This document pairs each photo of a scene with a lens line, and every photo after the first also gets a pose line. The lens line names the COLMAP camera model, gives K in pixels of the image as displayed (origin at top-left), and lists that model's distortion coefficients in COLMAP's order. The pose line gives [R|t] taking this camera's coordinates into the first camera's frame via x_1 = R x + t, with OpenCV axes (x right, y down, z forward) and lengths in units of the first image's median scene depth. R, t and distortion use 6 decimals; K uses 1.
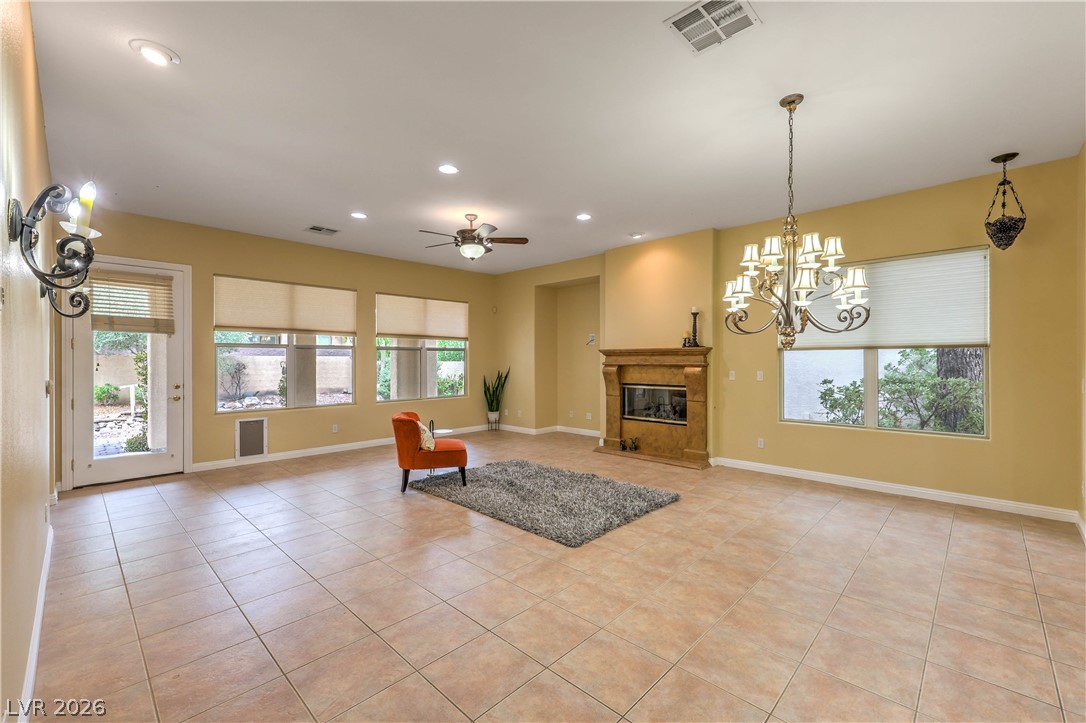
lens RADIAL K [[449.3, 0, 555.9], [0, 449.3, 361.9], [0, 0, 1]] dist [0.012355, 0.000431]
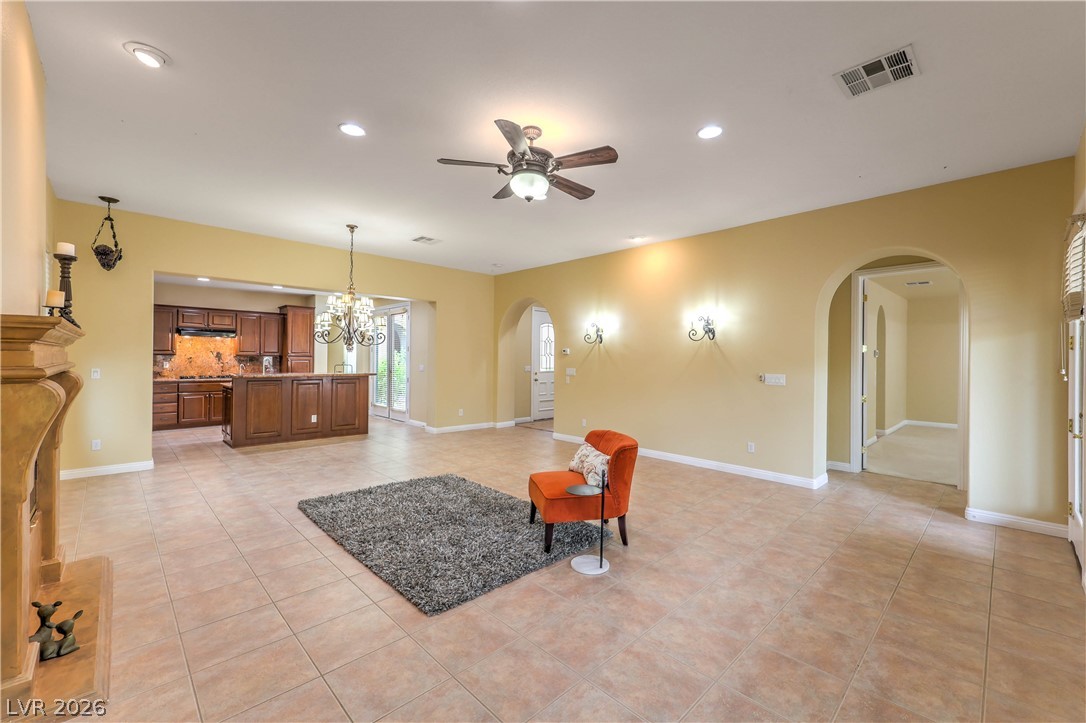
lens RADIAL K [[449.3, 0, 550.3], [0, 449.3, 362.6], [0, 0, 1]] dist [0.012355, 0.000431]
pose [[-0.999058, -0.009391, 0.042366, -0.251755], [-0.008960, 0.999906, 0.010374, -0.005771], [-0.042460, 0.009984, -0.999048, 1.730801]]
